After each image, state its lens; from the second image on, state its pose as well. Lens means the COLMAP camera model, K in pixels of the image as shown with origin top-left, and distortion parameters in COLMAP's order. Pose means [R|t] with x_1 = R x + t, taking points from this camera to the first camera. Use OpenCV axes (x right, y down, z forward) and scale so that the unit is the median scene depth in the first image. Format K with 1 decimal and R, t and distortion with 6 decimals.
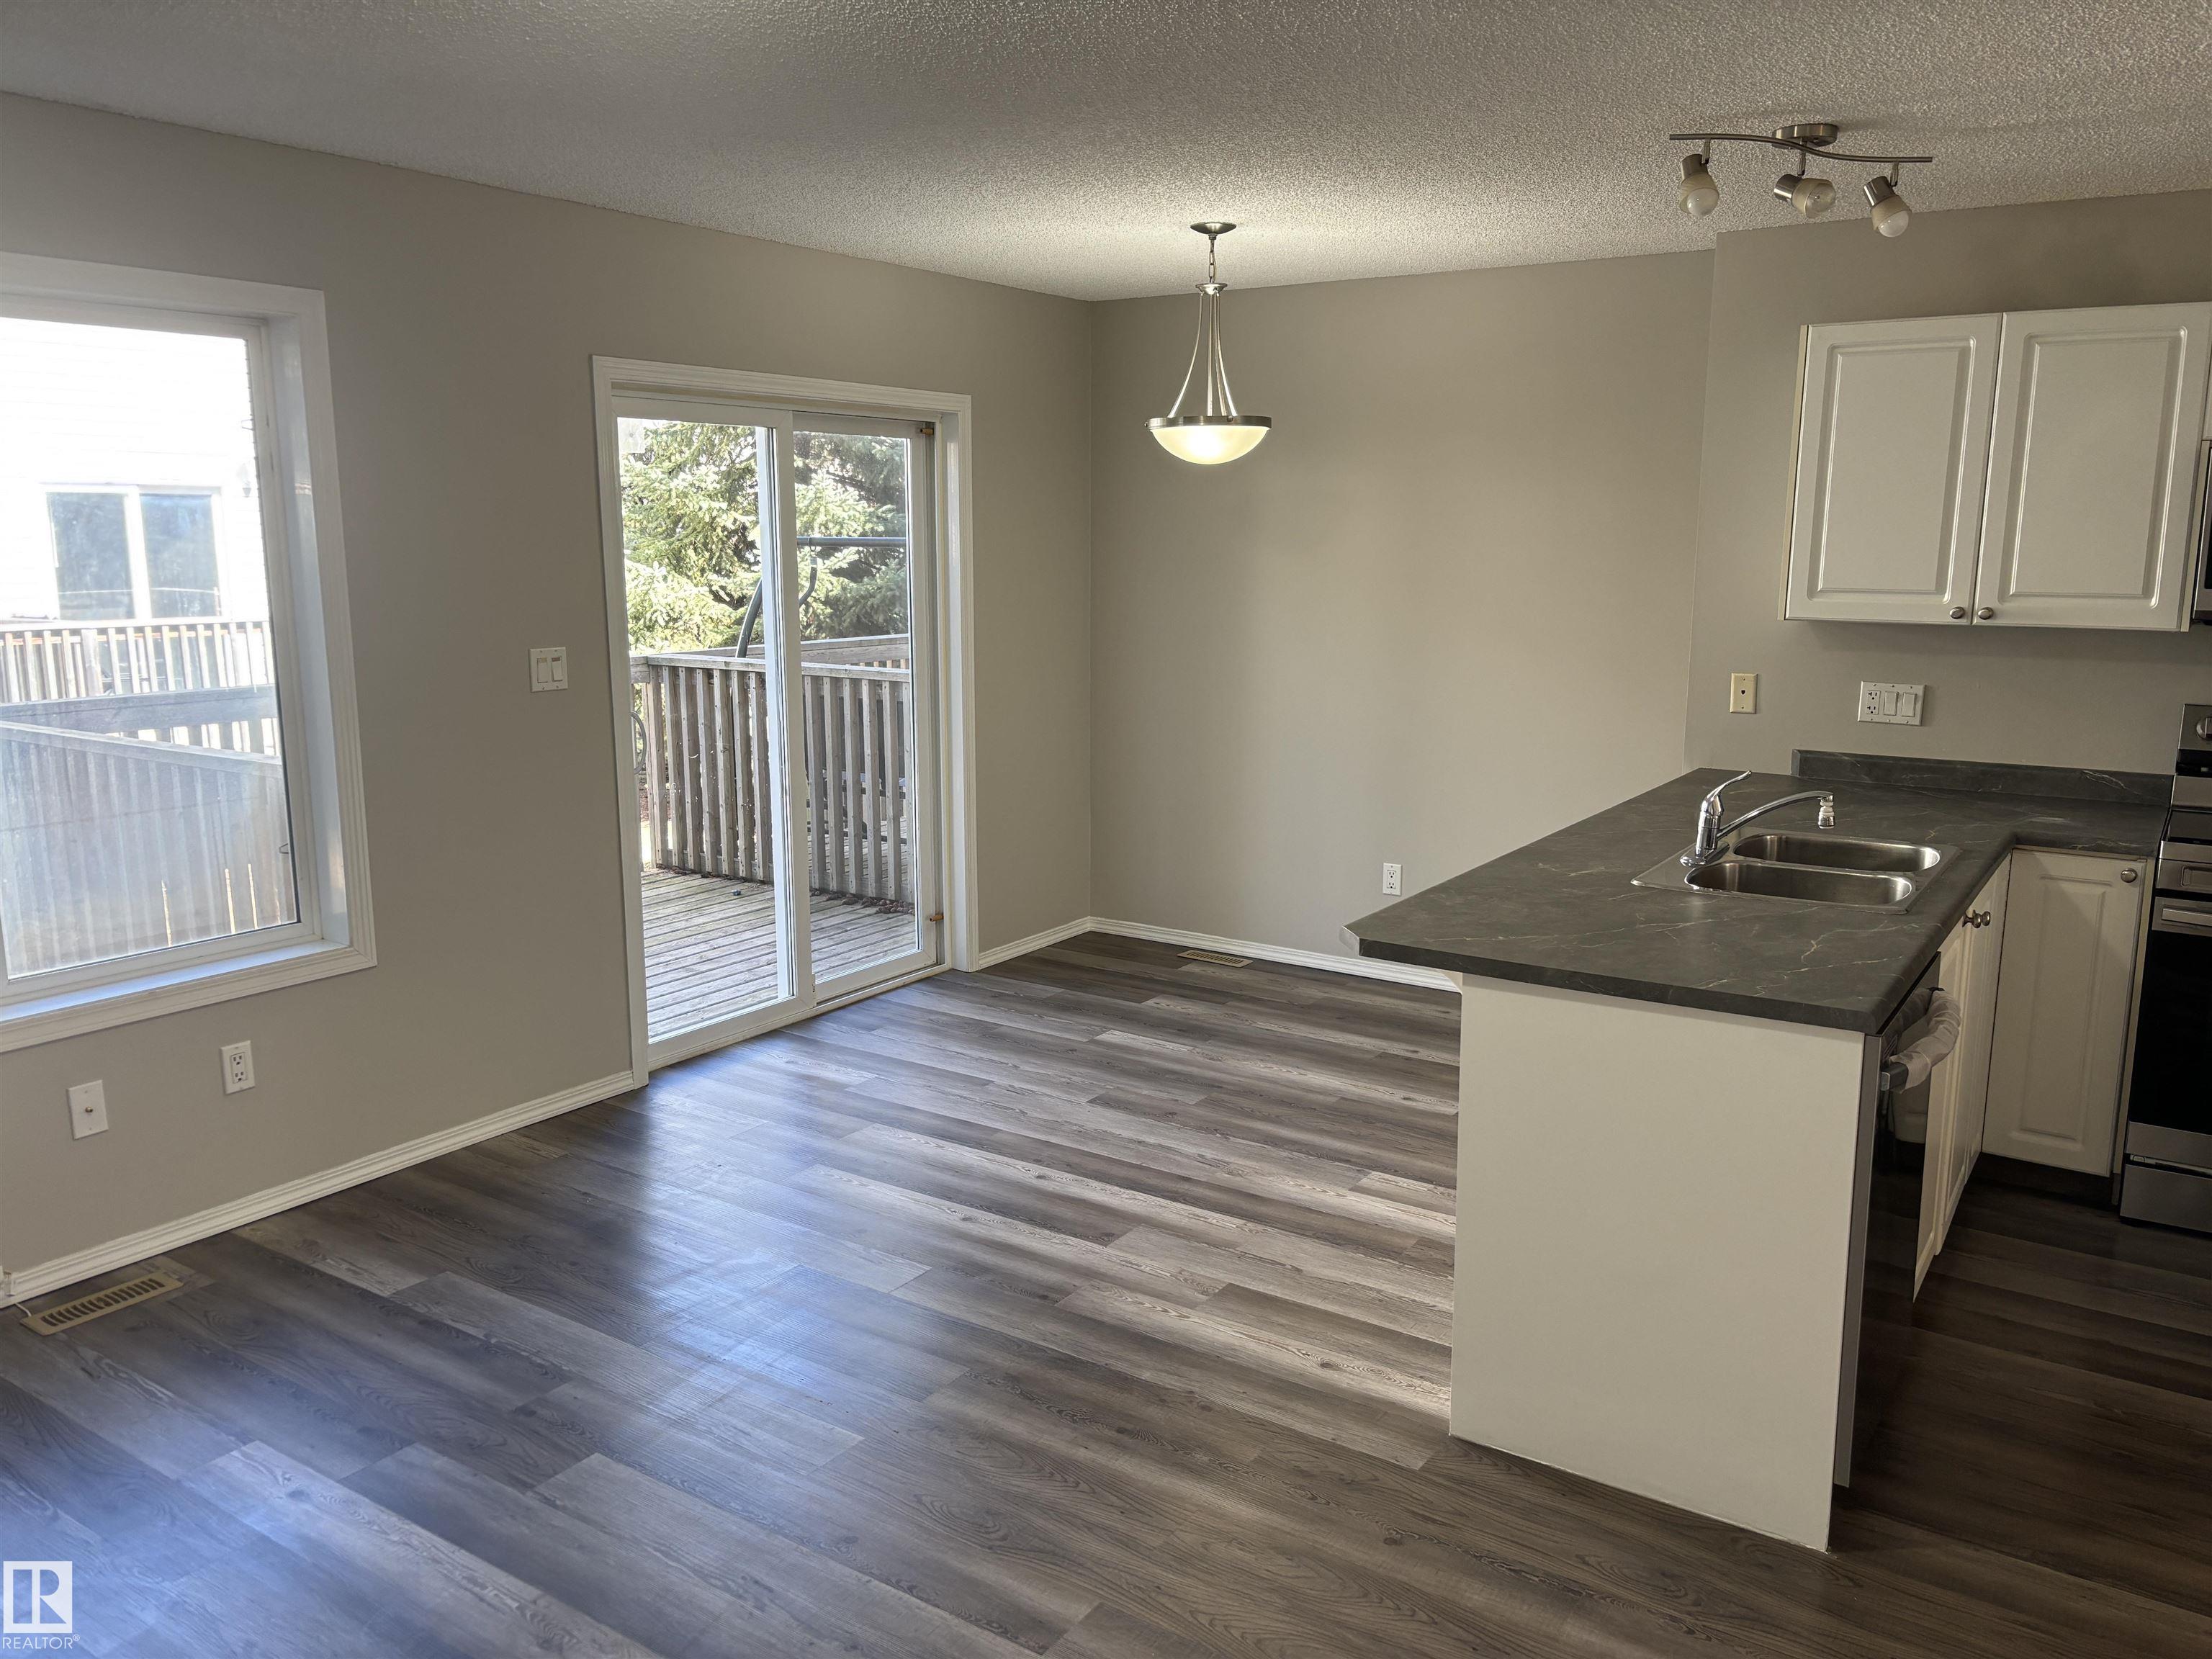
lens RADIAL K [[1657.2, 0, 1106.0], [0, 1657.2, 829.5], [0, 0, 1]] dist [0.174001, -0.316252]
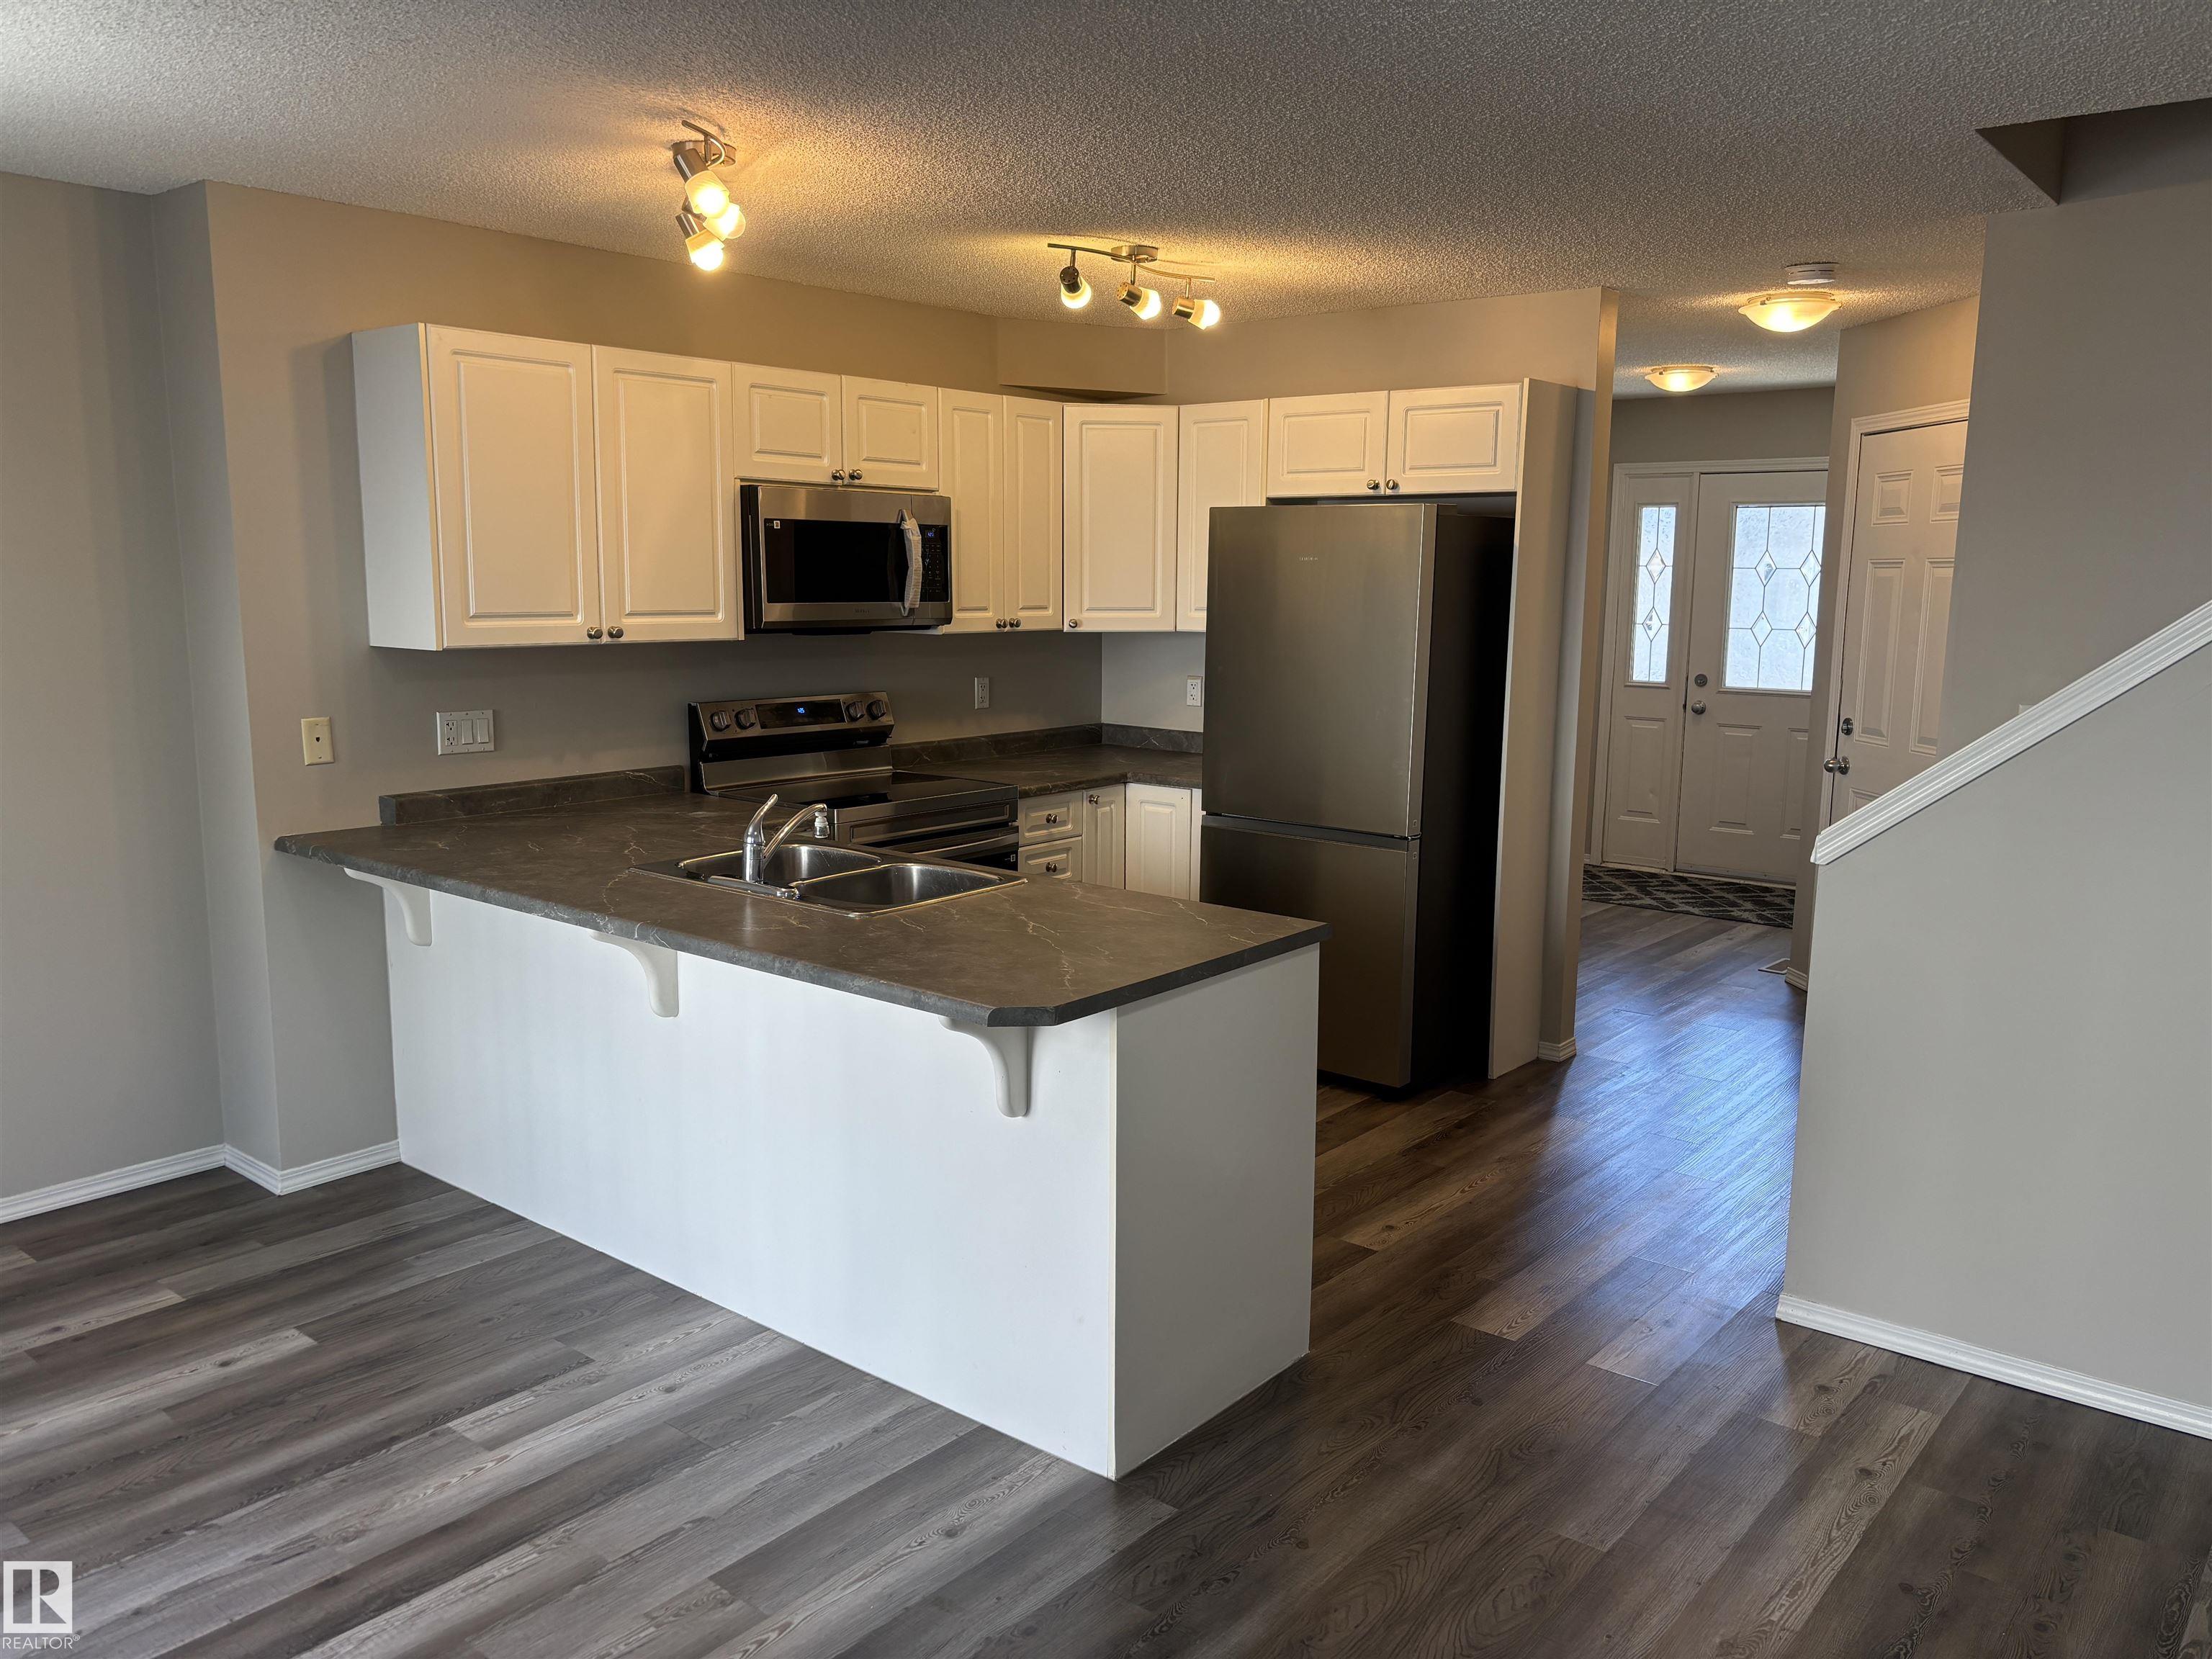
lens RADIAL K [[1677.6, 0, 1106.0], [0, 1677.6, 829.5], [0, 0, 1]] dist [0.059090, -0.069178]
pose [[0.098532, -0.158119, 0.982492, -0.451742], [0.167900, 0.975783, 0.140201, -0.094475], [-0.980867, 0.151146, 0.122694, 0.537096]]
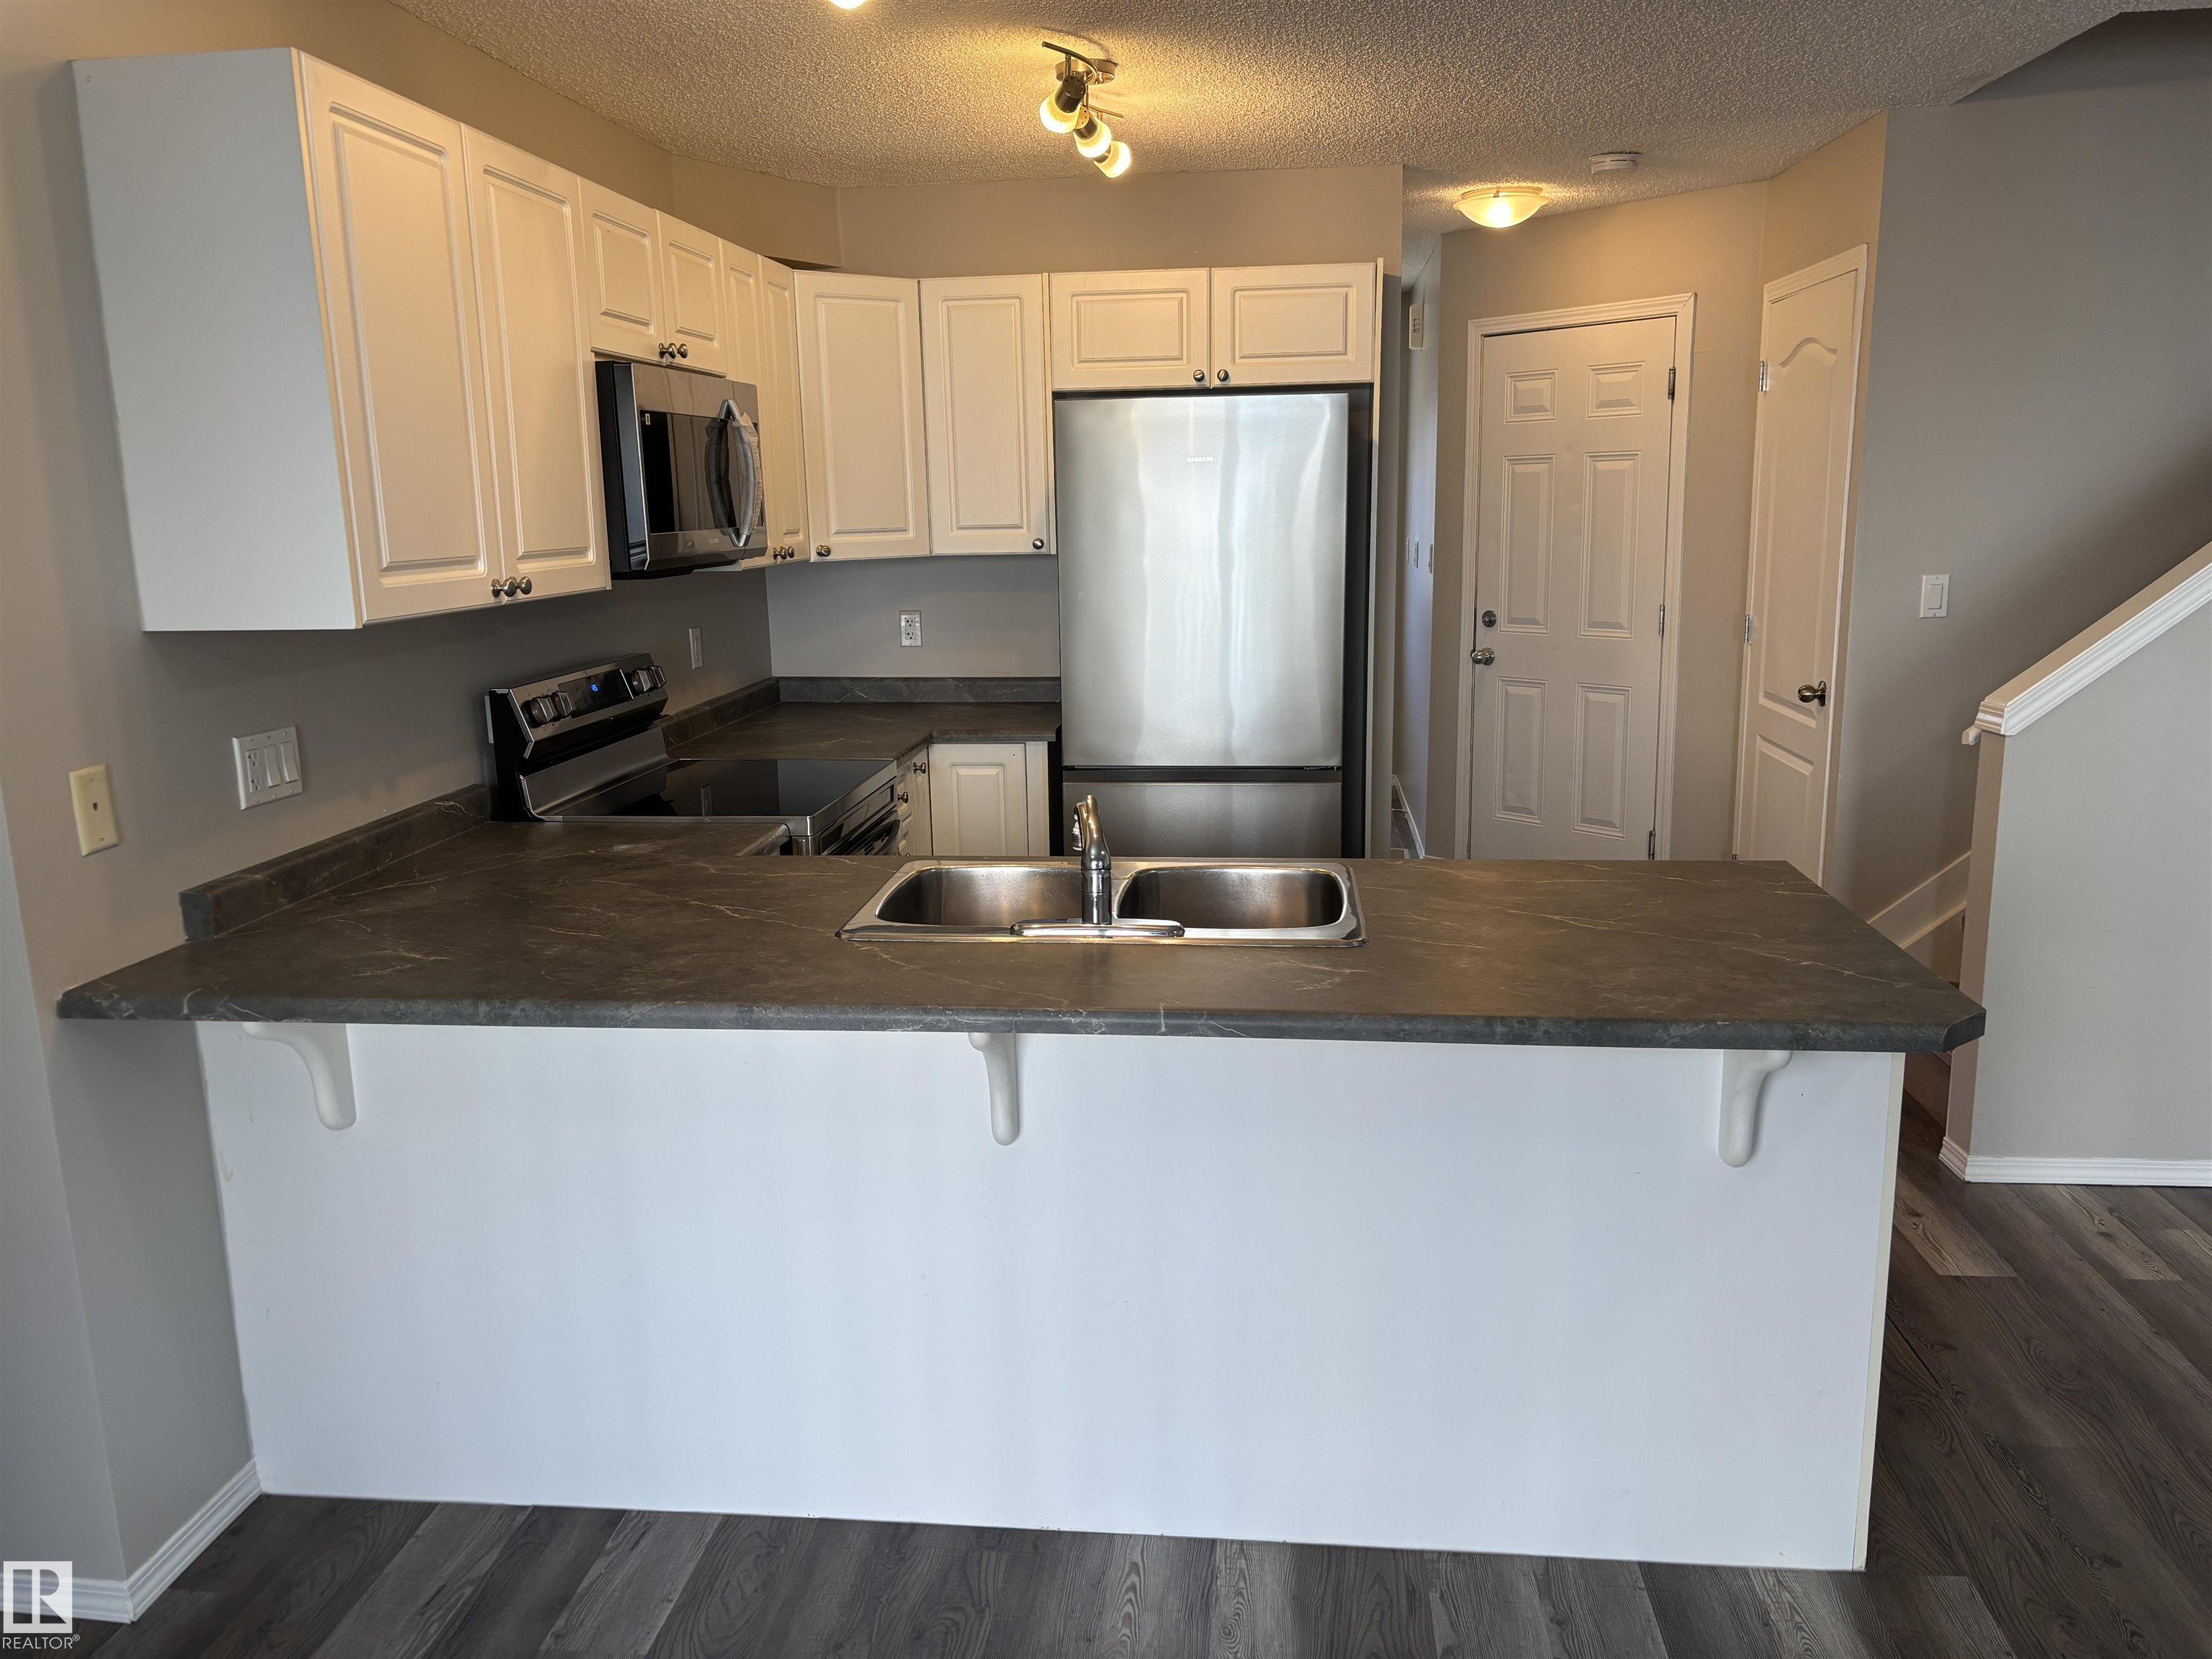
lens RADIAL K [[1677.6, 0, 1106.0], [0, 1677.6, 829.5], [0, 0, 1]] dist [0.059090, -0.069178]
pose [[-0.462457, -0.170771, 0.870041, -0.173674], [0.174950, 0.944409, 0.278360, -0.165486], [-0.869210, 0.280943, -0.406872, 0.995963]]
